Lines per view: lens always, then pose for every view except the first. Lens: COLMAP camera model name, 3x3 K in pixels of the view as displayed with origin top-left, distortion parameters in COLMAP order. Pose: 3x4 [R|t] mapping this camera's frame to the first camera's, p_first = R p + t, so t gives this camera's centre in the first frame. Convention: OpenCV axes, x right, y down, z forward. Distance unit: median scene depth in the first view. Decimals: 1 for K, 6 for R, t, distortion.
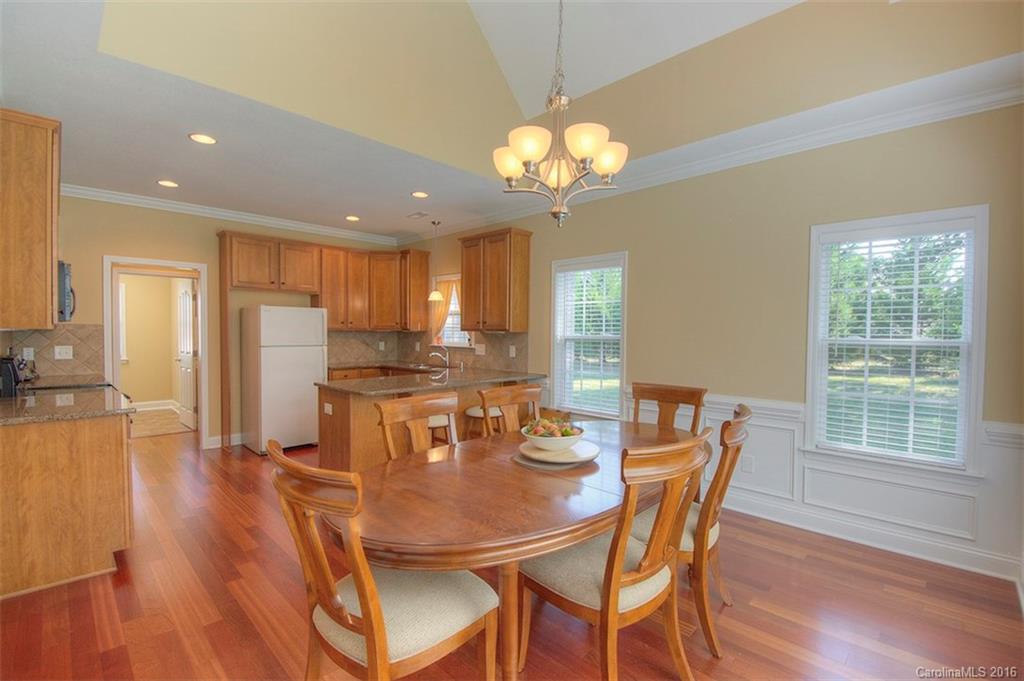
lens RADIAL K [[455.2, 0, 514.3], [0, 455.2, 343.7], [0, 0, 1]] dist [0.002215, -0.016470]
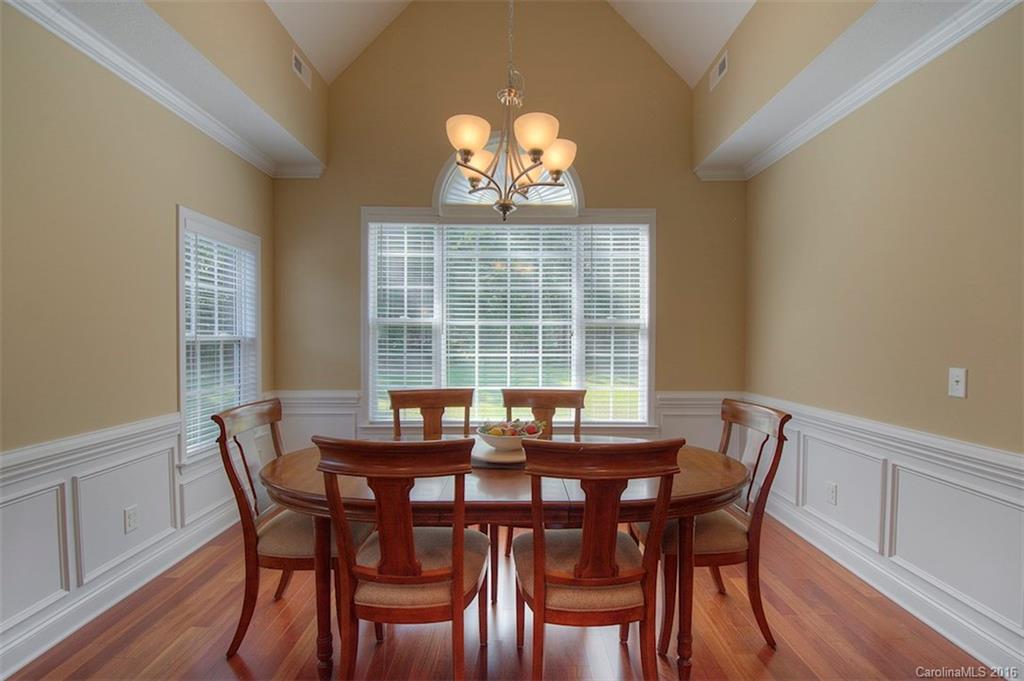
lens RADIAL K [[465.4, 0, 517.3], [0, 465.4, 340.4], [0, 0, 1]] dist [0.002881, -0.017257]
pose [[-0.713780, -0.015878, 0.700190, -0.295990], [0.008895, 0.999457, 0.031731, -0.017197], [-0.700314, 0.028877, -0.713251, 0.804242]]
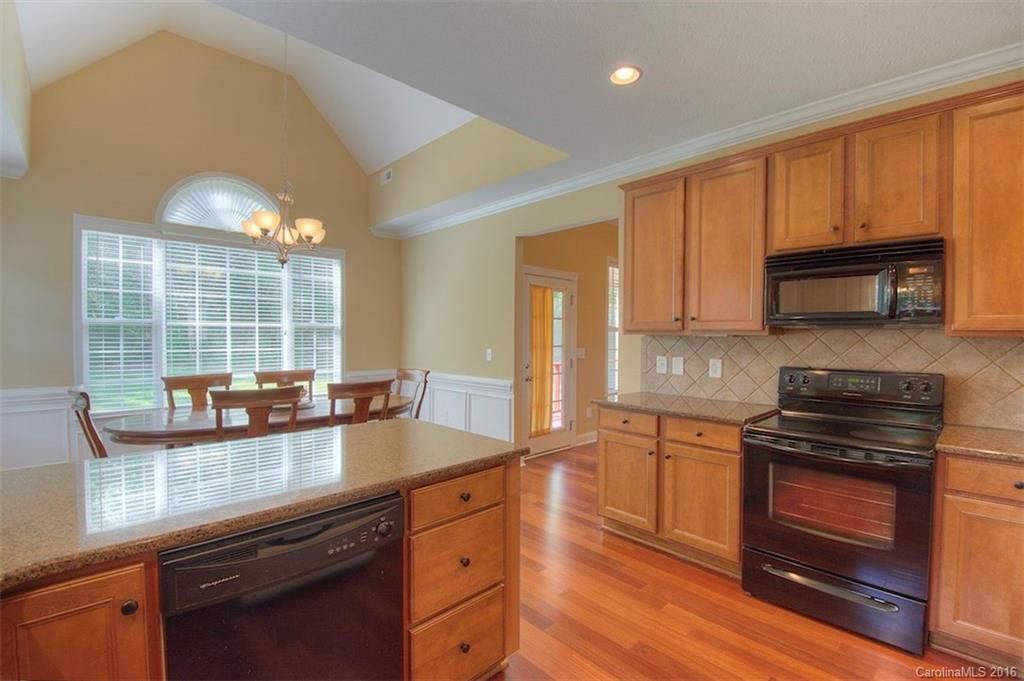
lens RADIAL K [[449.6, 0, 527.6], [0, 449.6, 345.2], [0, 0, 1]] dist [0.002254, -0.014685]
pose [[-0.999902, -0.013701, 0.002727, -0.381587], [-0.013555, 0.998758, 0.047952, -0.033713], [-0.003380, 0.047911, -0.998846, 1.246918]]
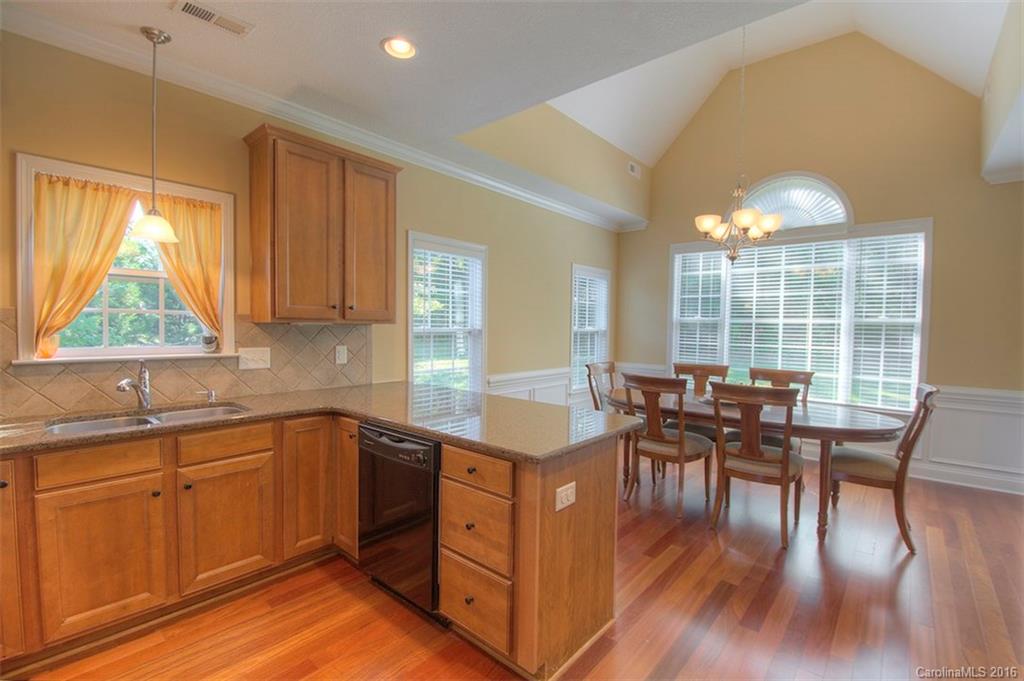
lens RADIAL K [[455.2, 0, 514.3], [0, 455.2, 343.7], [0, 0, 1]] dist [0.002215, -0.016470]
pose [[-0.070637, -0.050078, 0.996244, -0.717335], [0.010346, 0.998649, 0.050933, -0.030947], [-0.997448, 0.013905, -0.070023, 0.909316]]
